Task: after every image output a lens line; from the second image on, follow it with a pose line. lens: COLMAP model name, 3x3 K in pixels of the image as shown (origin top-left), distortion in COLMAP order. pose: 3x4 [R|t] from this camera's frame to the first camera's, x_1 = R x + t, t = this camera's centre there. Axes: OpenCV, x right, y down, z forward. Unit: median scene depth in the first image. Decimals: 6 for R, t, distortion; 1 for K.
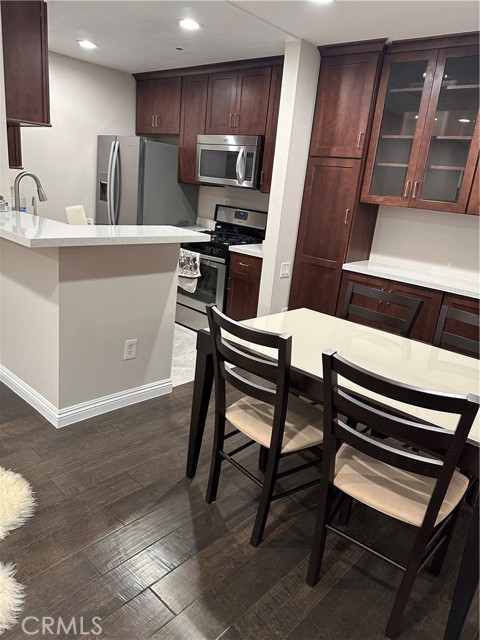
lens RADIAL K [[446.9, 0, 240.8], [0, 446.9, 320.1], [0, 0, 1]] dist [0.039971, -0.009999]
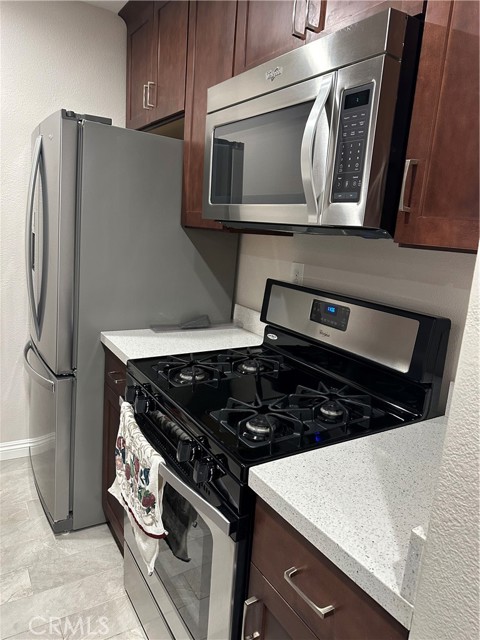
lens RADIAL K [[446.9, 0, 239.2], [0, 446.9, 319.5], [0, 0, 1]] dist [0.039971, -0.009999]
pose [[0.964728, 0.031598, -0.261346, 0.023190], [-0.064833, 0.990710, -0.119542, -0.184695], [0.255141, 0.132269, 0.957814, 0.659206]]
